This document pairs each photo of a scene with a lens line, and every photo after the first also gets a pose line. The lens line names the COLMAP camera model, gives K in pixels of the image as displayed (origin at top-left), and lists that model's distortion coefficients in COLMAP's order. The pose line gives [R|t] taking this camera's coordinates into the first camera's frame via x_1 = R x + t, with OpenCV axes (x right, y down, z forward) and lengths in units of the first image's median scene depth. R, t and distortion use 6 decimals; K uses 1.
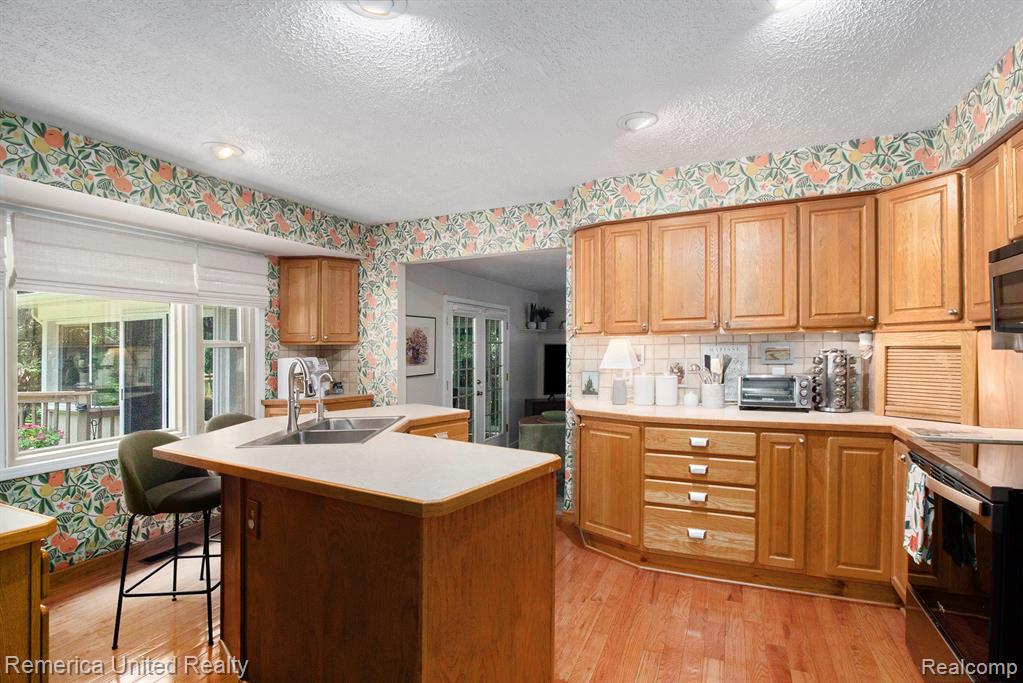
lens RADIAL K [[503.8, 0, 512.8], [0, 503.8, 357.1], [0, 0, 1]] dist [-0.001693, -0.013107]
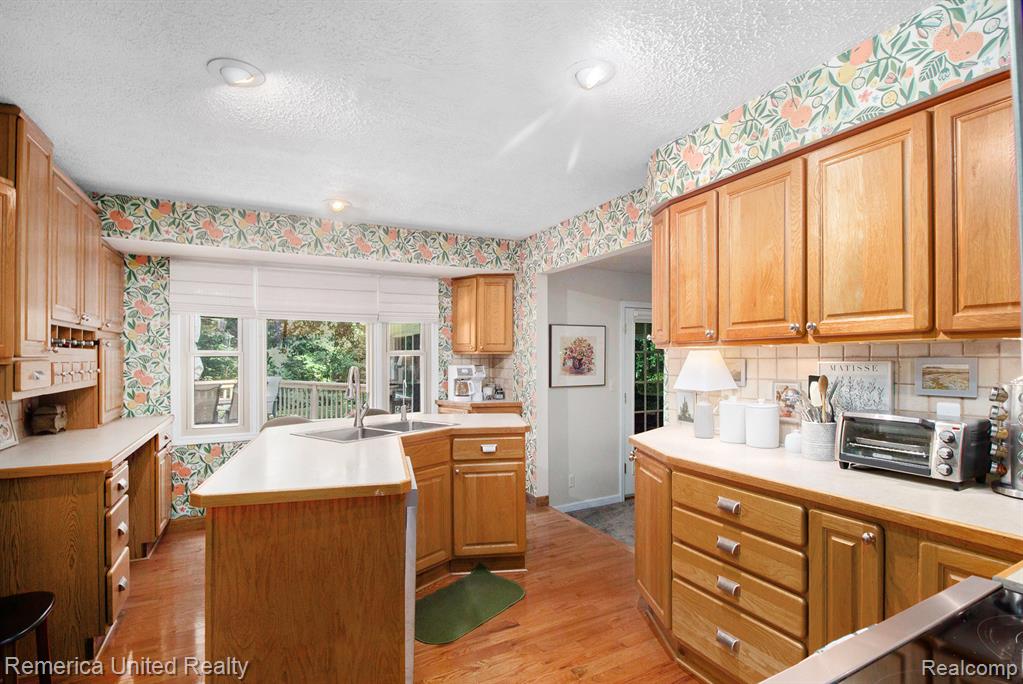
lens RADIAL K [[503.8, 0, 512.8], [0, 503.8, 357.6], [0, 0, 1]] dist [-0.001693, -0.013107]
pose [[0.762551, 0.012701, -0.646804, 0.505123], [-0.019997, 0.999792, -0.003942, -0.017429], [0.646619, 0.015940, 0.762646, 0.255606]]
